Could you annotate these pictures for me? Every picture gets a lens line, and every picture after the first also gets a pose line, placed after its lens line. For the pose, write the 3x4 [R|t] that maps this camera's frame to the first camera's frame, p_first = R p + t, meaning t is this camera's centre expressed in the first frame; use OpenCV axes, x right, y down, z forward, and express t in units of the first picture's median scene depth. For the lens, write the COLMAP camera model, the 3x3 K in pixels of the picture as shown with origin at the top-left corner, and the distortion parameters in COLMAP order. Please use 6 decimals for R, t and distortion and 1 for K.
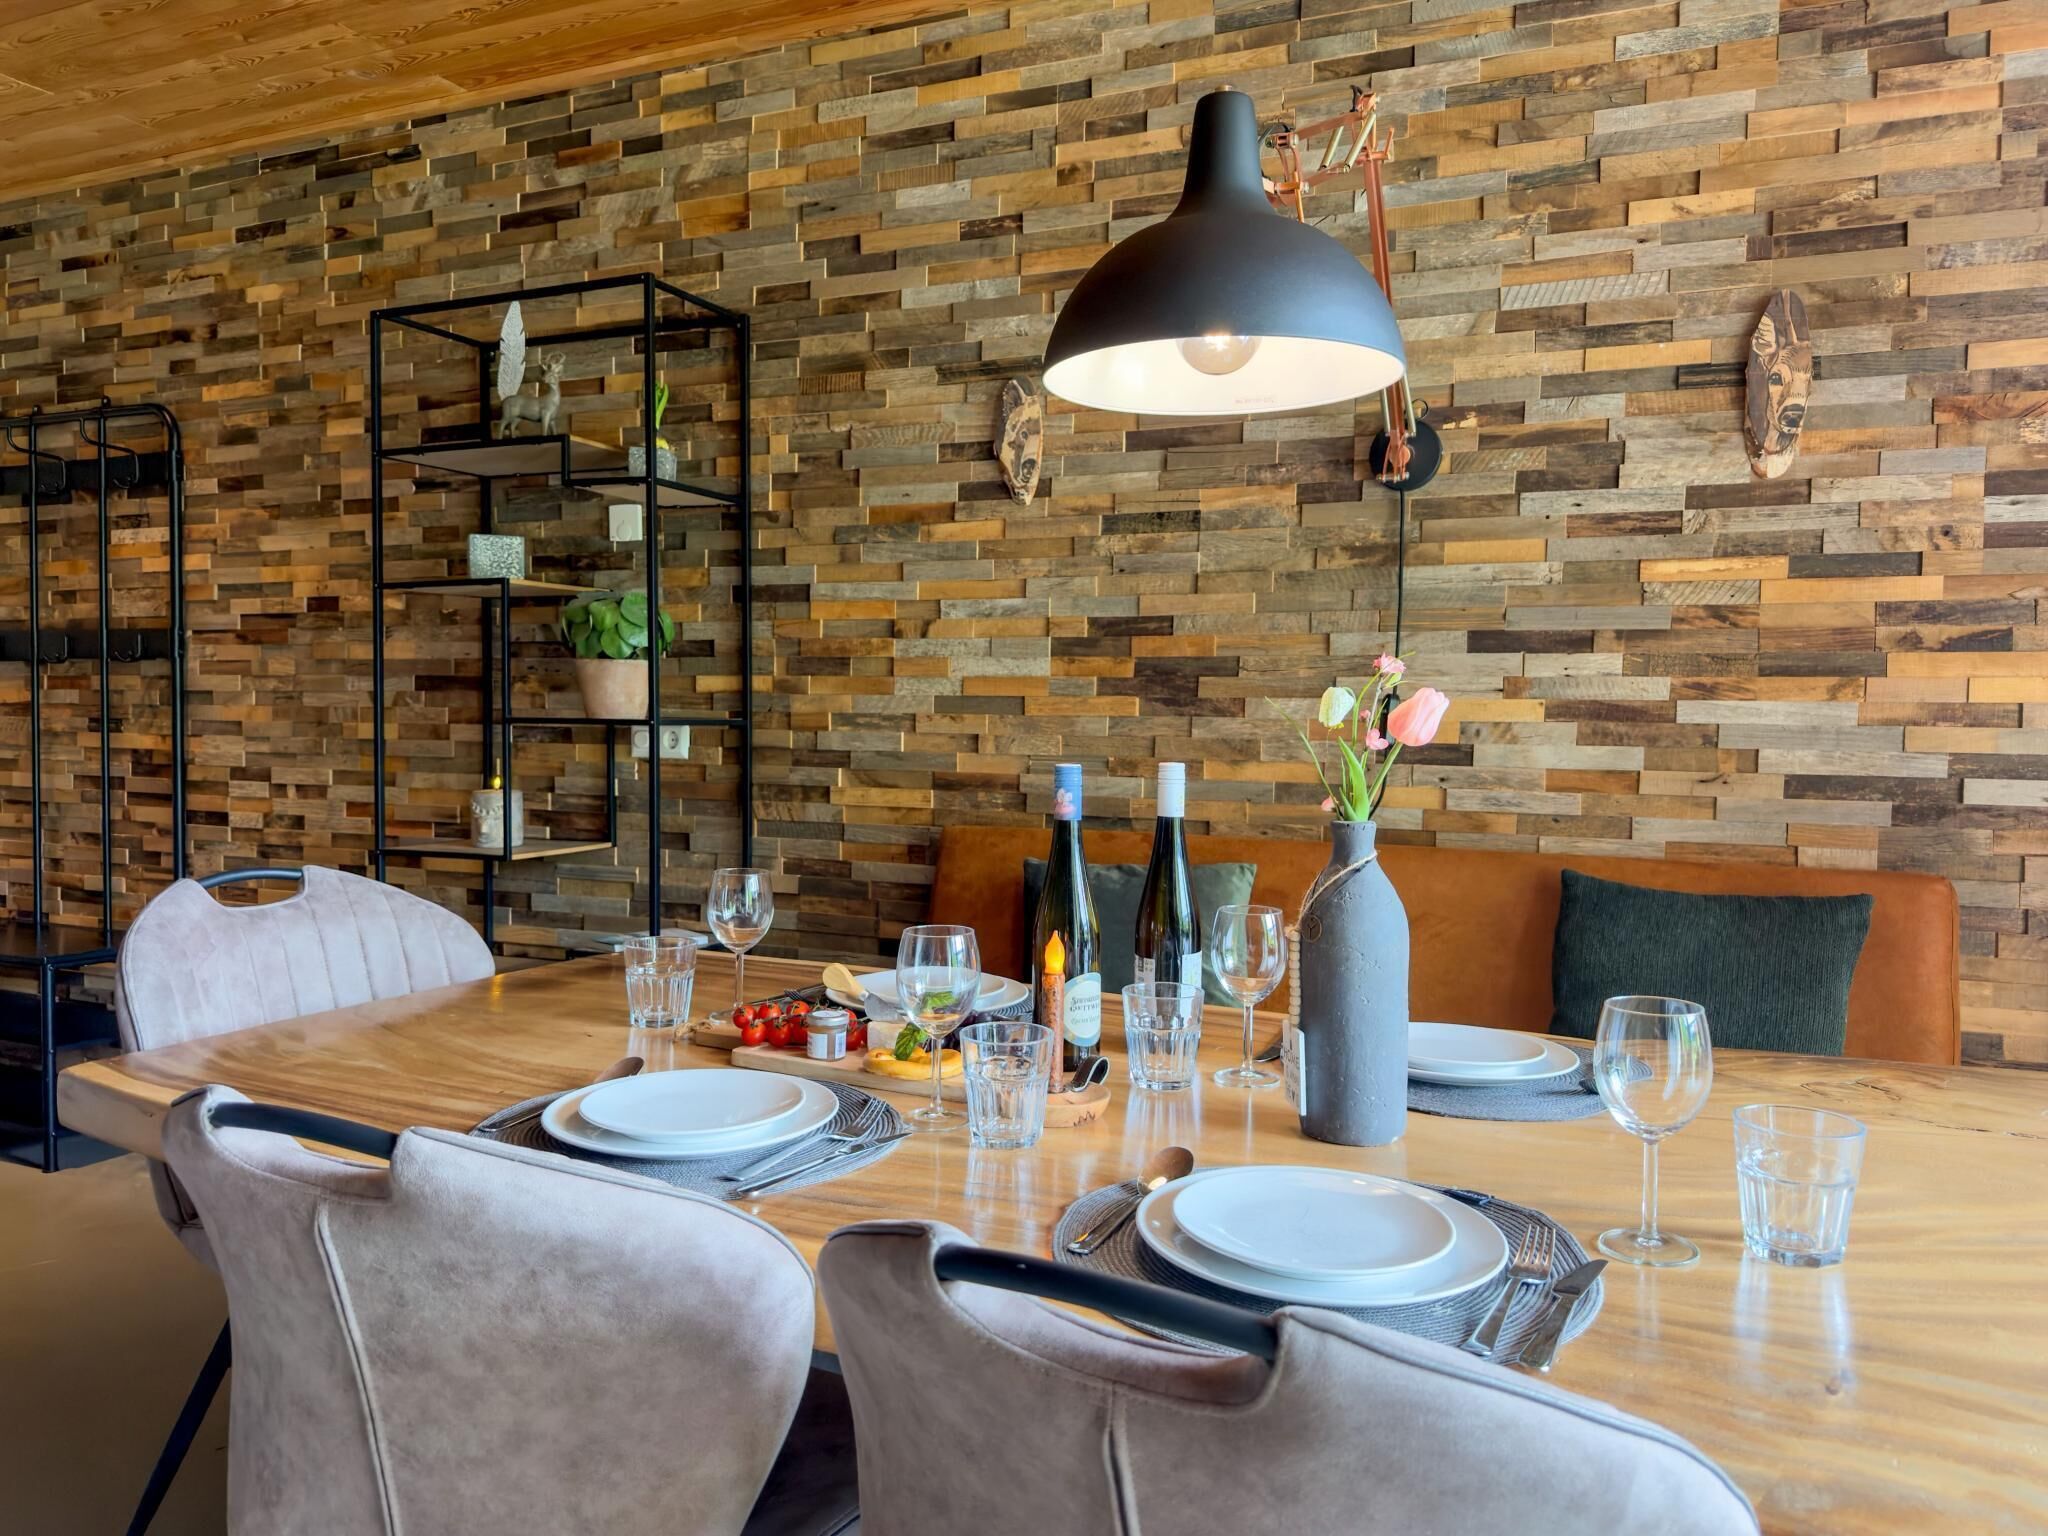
lens RADIAL K [[1566.5, 0, 1017.4], [0, 1566.5, 773.8], [0, 0, 1]] dist [0.066986, -0.094712]
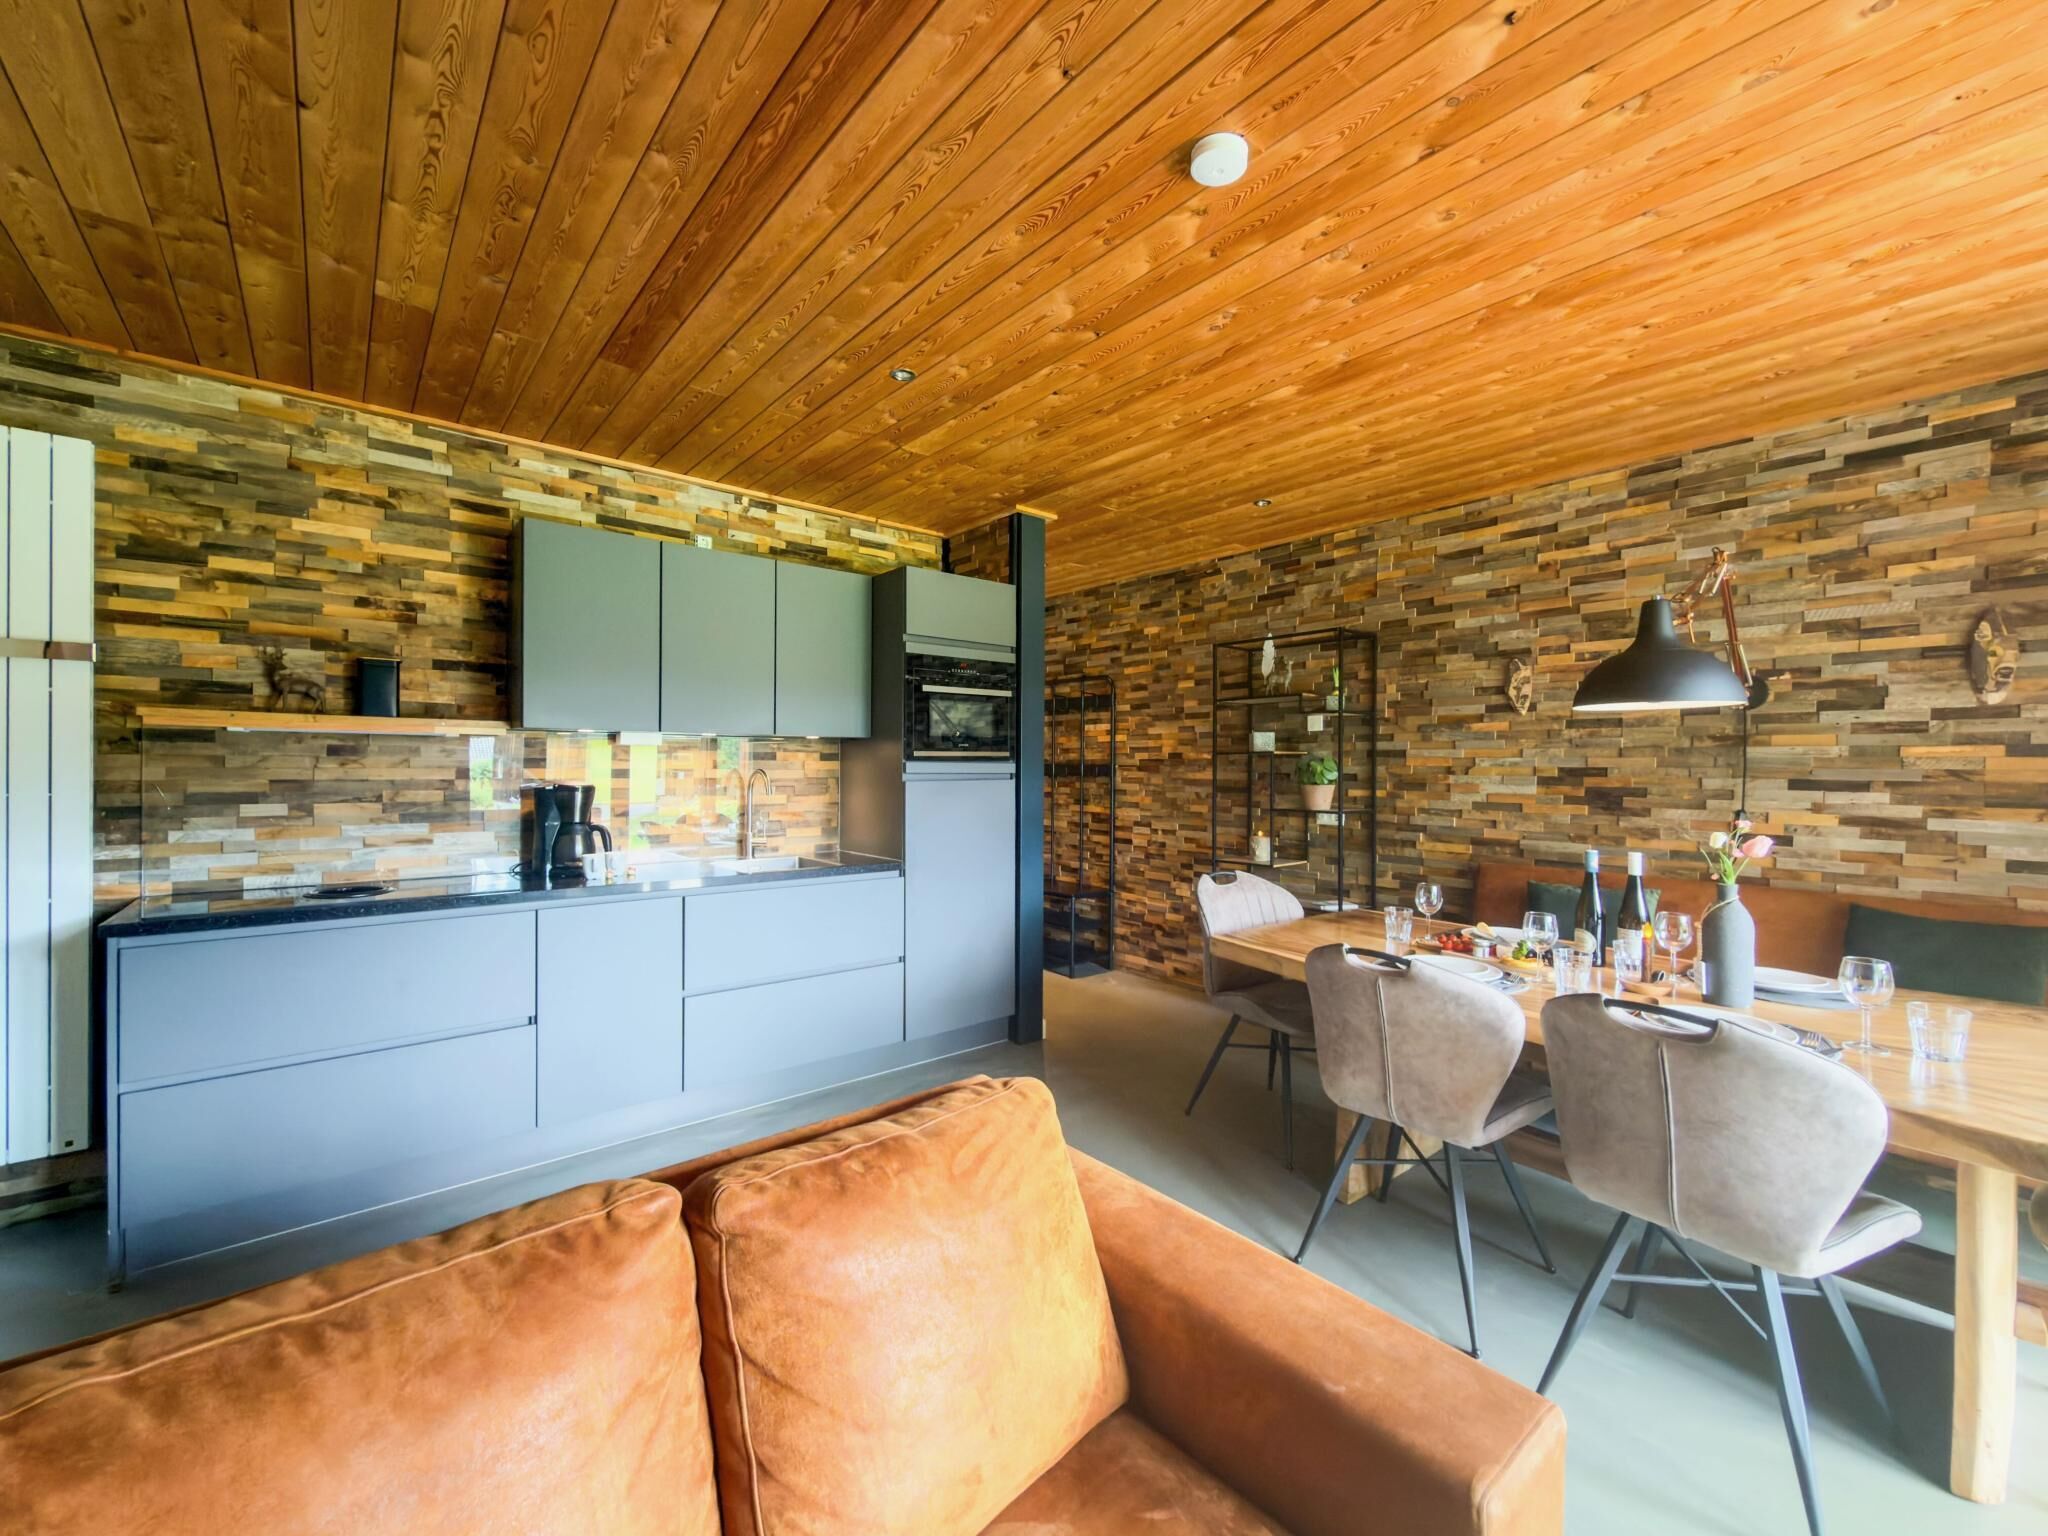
lens RADIAL K [[849.2, 0, 1013.6], [0, 849.2, 771.3], [0, 0, 1]] dist [0.000710, 0.001679]
pose [[0.892151, -0.004004, -0.451720, -0.095168], [-0.015208, 0.999128, -0.038893, -0.038947], [0.451481, 0.041568, 0.891312, -0.374959]]
